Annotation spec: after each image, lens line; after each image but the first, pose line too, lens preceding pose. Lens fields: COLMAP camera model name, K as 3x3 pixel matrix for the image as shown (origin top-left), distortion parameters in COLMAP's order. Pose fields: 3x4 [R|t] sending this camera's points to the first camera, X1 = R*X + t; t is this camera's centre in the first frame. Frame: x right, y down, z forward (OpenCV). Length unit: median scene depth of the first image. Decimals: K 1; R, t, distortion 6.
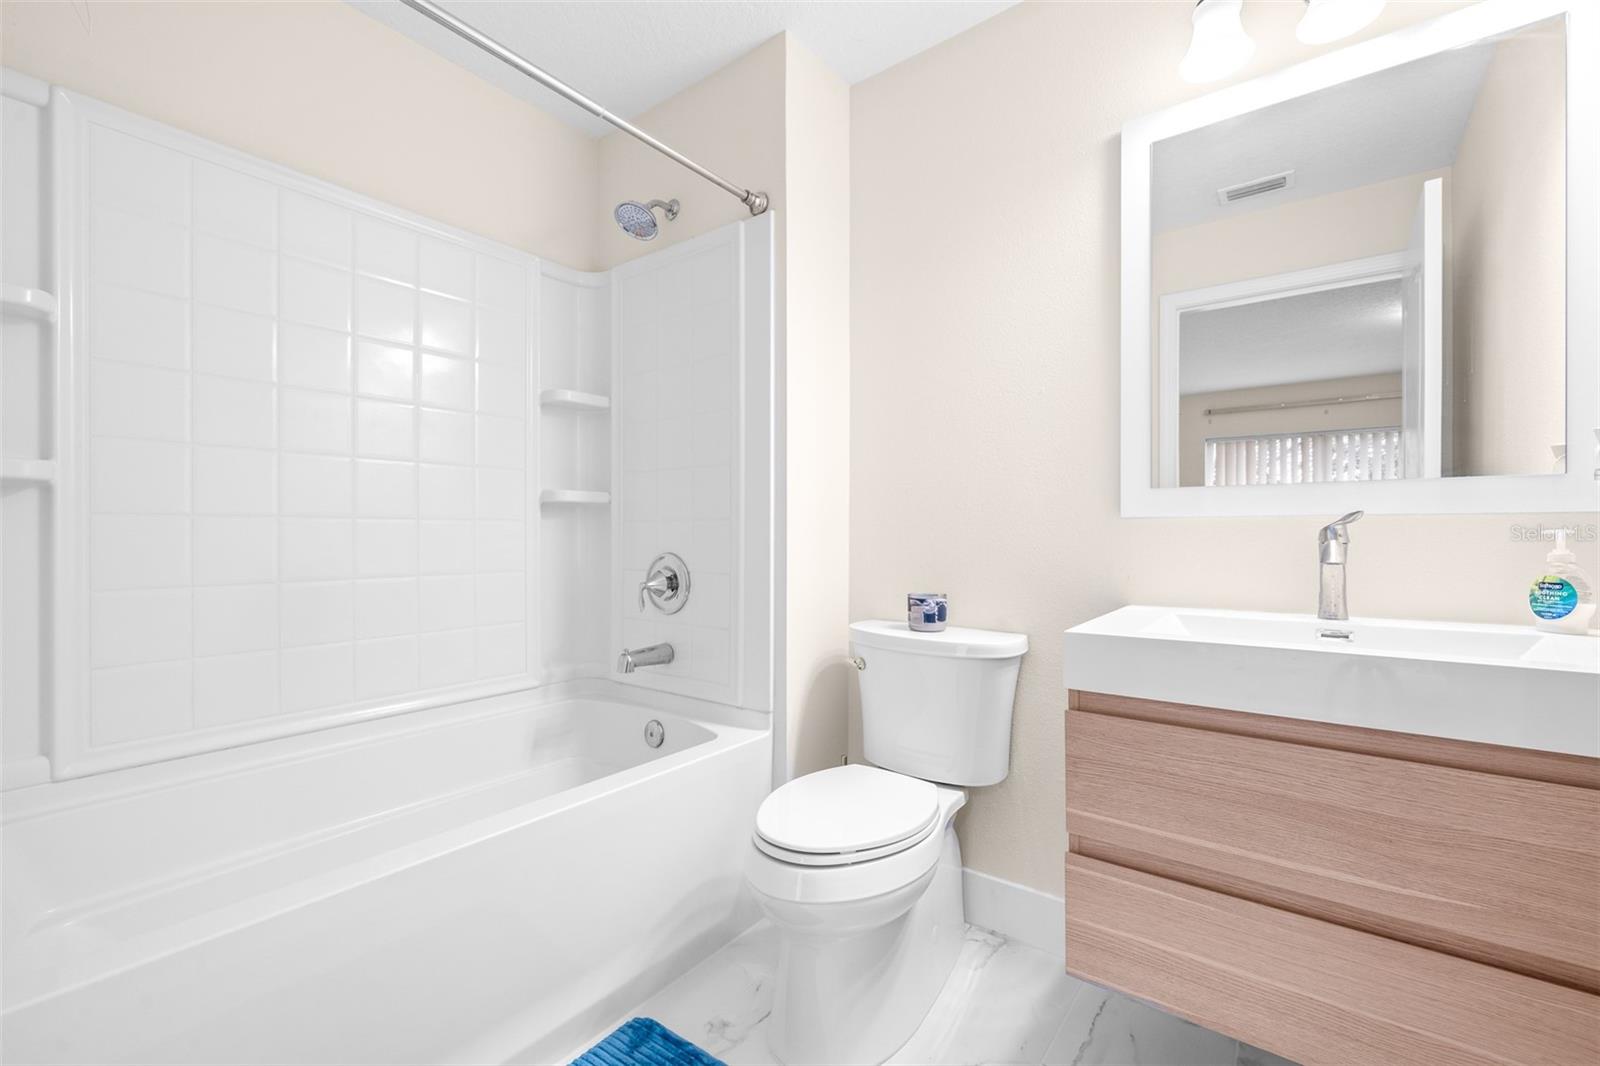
lens RADIAL K [[684.9, 0, 799.4], [0, 684.9, 532.8], [0, 0, 1]] dist [0.002959, -0.001304]
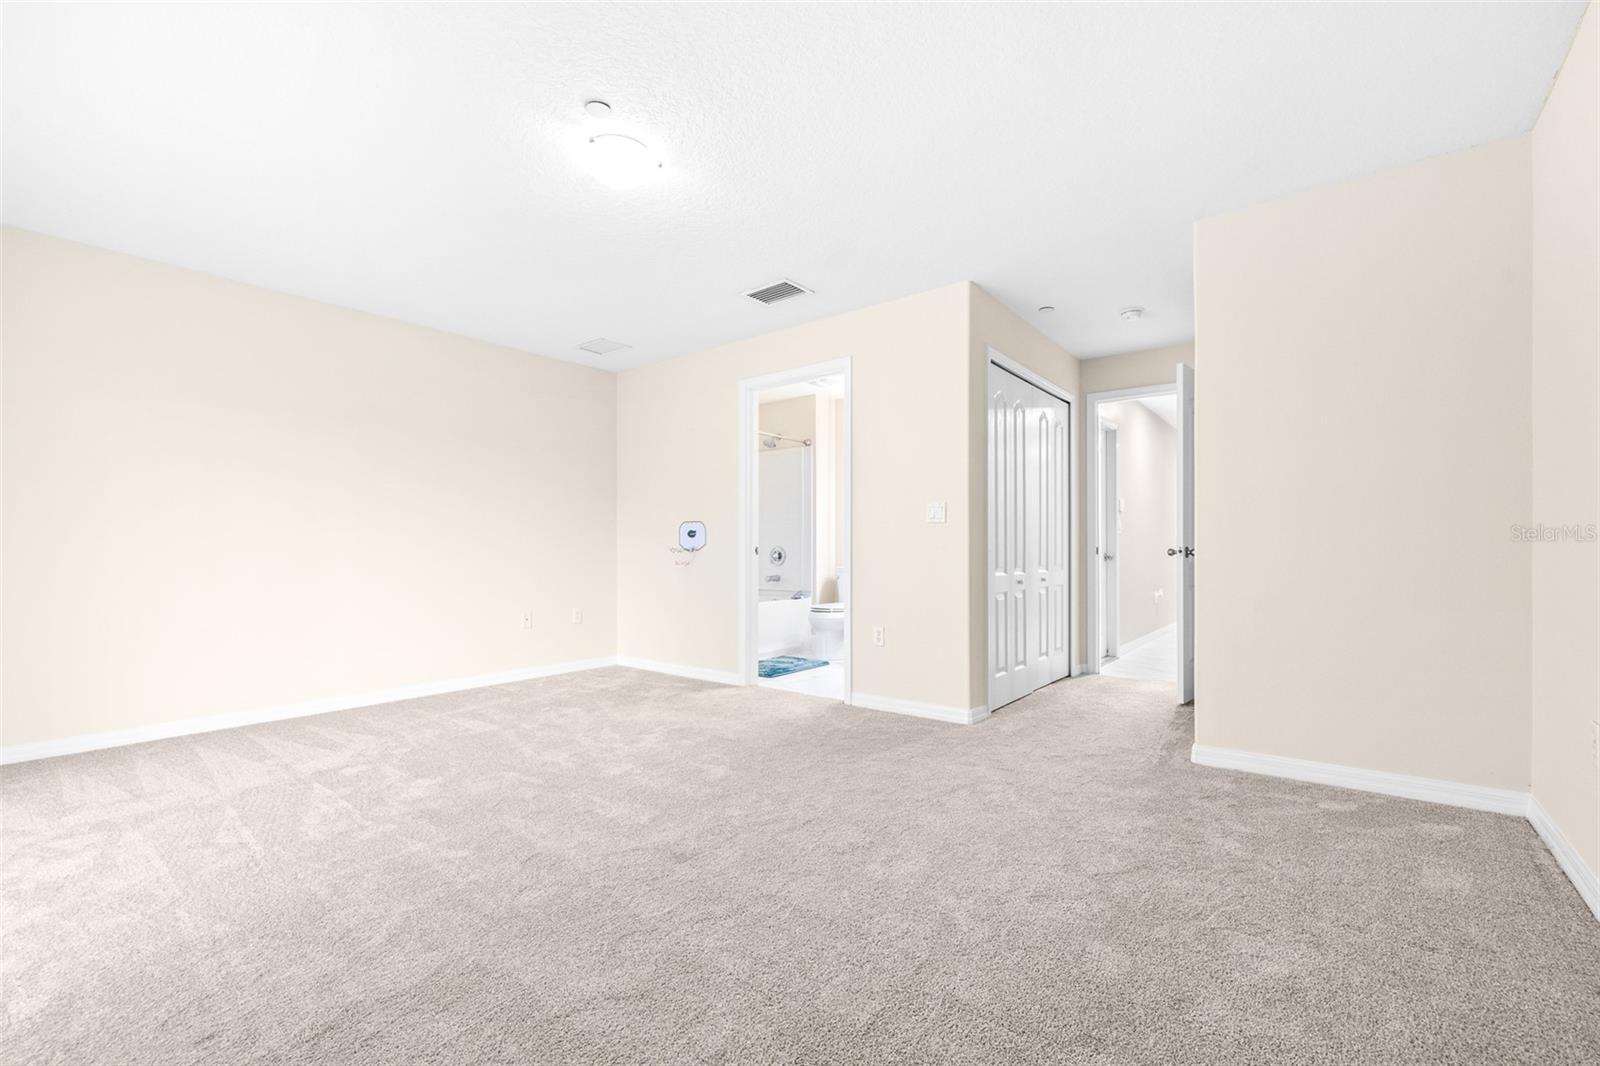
lens RADIAL K [[684.9, 0, 797.1], [0, 684.9, 541.6], [0, 0, 1]] dist [0.002959, -0.001304]
pose [[0.999669, -0.000240, -0.025739, -0.024077], [-0.000187, 0.999863, -0.016566, 0.061129], [0.025739, 0.016566, 0.999531, -2.243696]]
